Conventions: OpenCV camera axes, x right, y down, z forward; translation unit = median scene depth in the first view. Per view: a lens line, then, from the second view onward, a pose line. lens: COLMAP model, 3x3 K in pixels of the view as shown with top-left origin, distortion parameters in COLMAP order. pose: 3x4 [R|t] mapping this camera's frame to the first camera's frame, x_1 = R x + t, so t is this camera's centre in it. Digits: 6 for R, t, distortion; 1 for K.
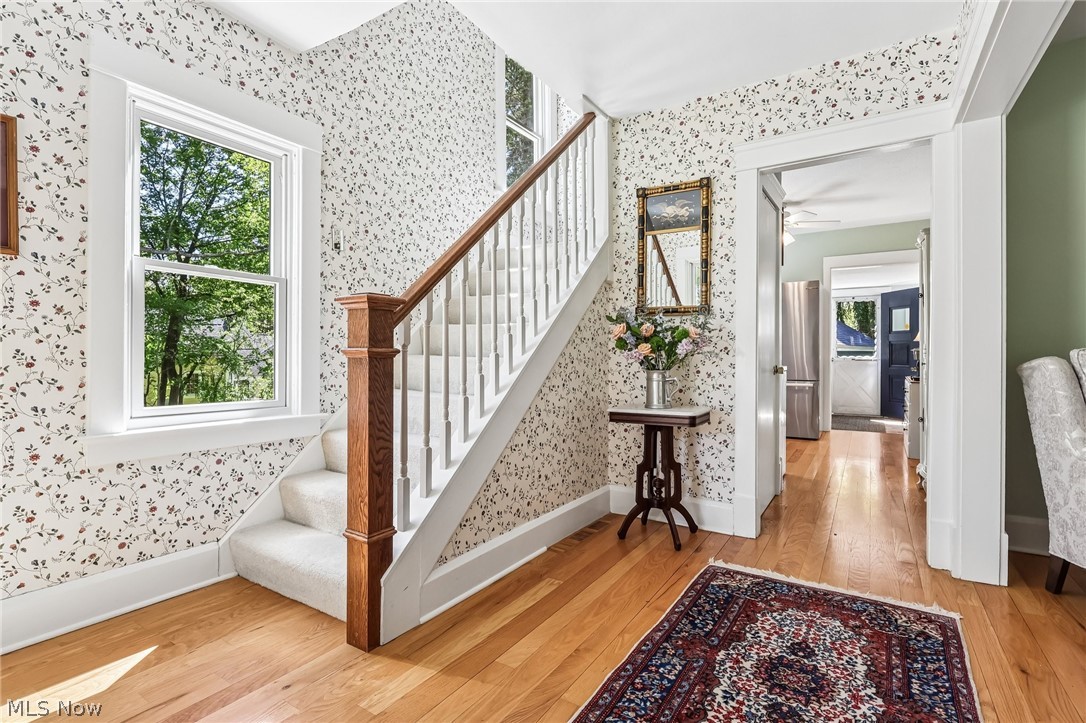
lens RADIAL K [[519.4, 0, 525.1], [0, 519.4, 357.2], [0, 0, 1]] dist [0.003569, -0.000093]
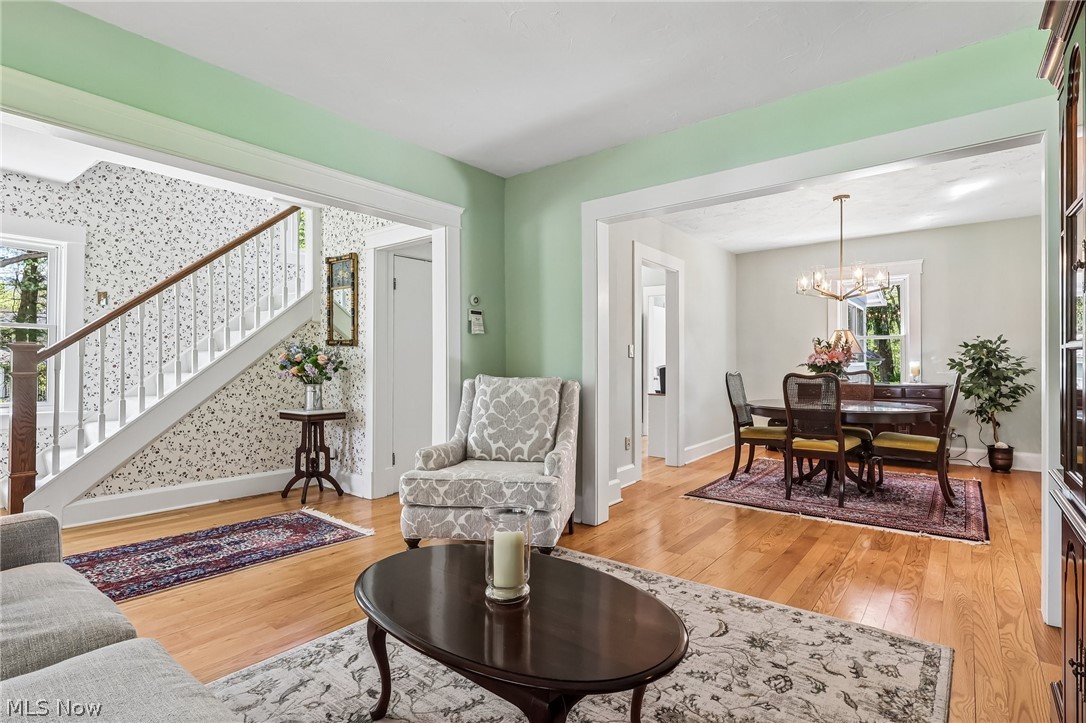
lens RADIAL K [[519.4, 0, 548.5], [0, 519.4, 362.5], [0, 0, 1]] dist [0.003569, -0.000093]
pose [[0.997152, 0.005032, -0.075254, 1.234141], [-0.005667, 0.999950, -0.008222, -0.034046], [0.075209, 0.008625, 0.997130, -0.504806]]
